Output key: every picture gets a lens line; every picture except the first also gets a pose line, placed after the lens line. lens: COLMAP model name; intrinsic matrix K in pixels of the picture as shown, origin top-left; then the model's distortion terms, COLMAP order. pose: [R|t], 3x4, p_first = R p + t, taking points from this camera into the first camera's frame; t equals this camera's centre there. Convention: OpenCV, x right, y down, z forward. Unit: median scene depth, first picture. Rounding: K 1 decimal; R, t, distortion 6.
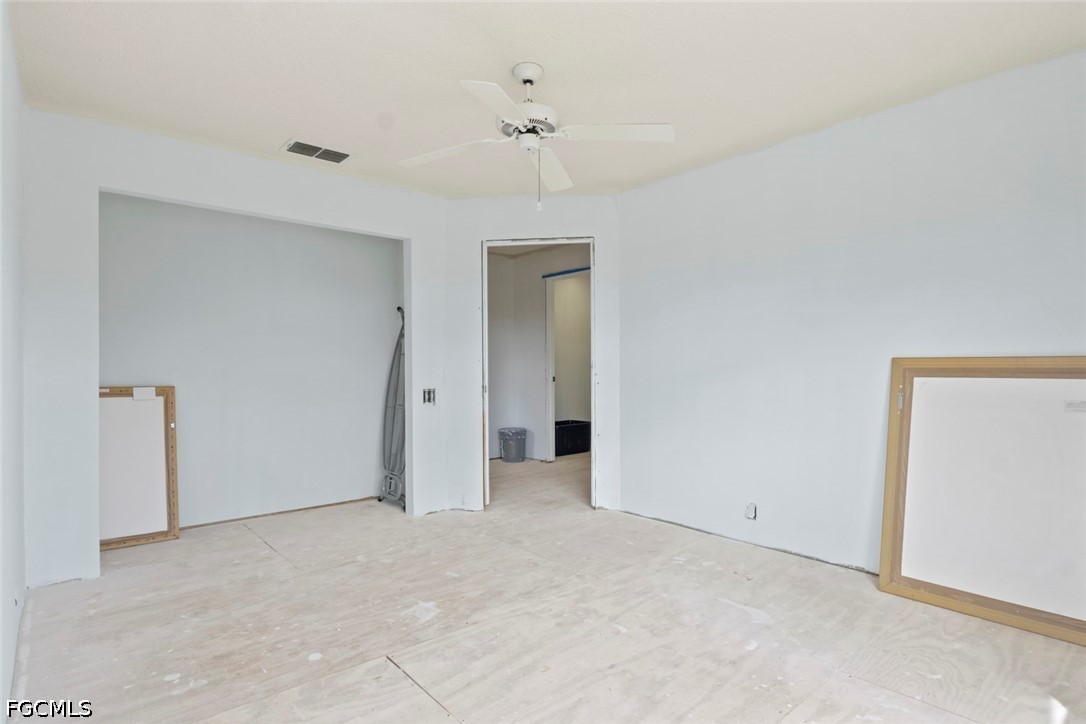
lens RADIAL K [[559.9, 0, 540.4], [0, 559.9, 362.7], [0, 0, 1]] dist [-0.001964, 0.000103]
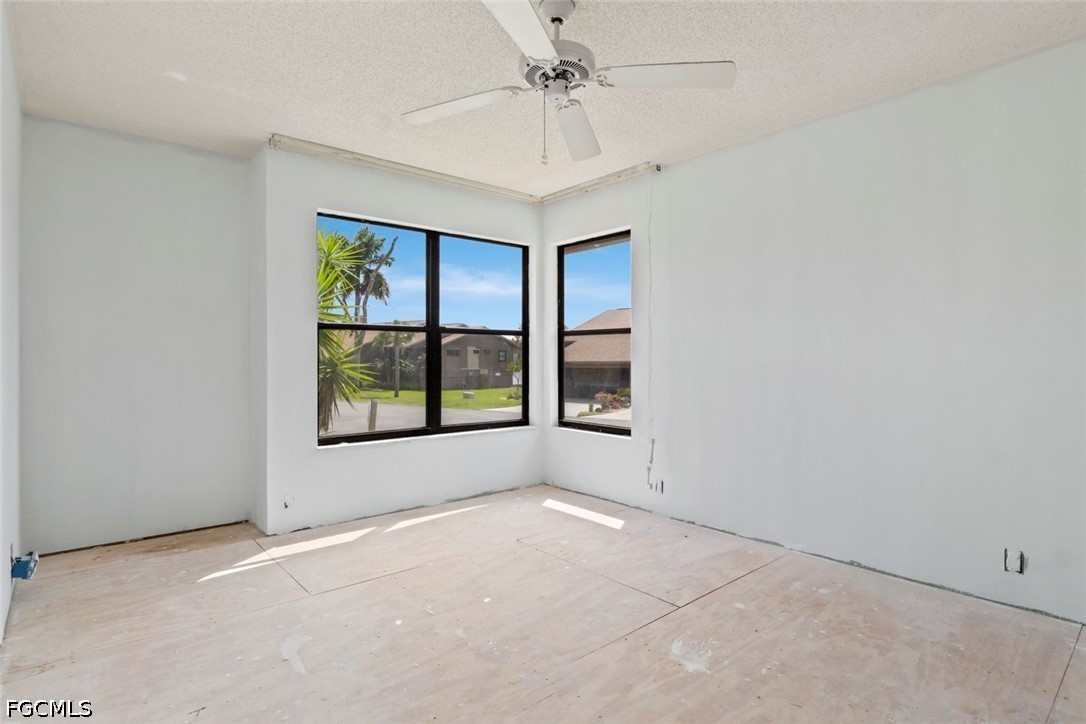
lens RADIAL K [[559.9, 0, 540.4], [0, 559.9, 362.7], [0, 0, 1]] dist [-0.001964, 0.000103]
pose [[-0.999988, 0.003526, 0.003379, 0.003657], [0.003542, 0.999983, 0.004670, 0.012320], [-0.003363, 0.004681, -0.999983, 1.924671]]
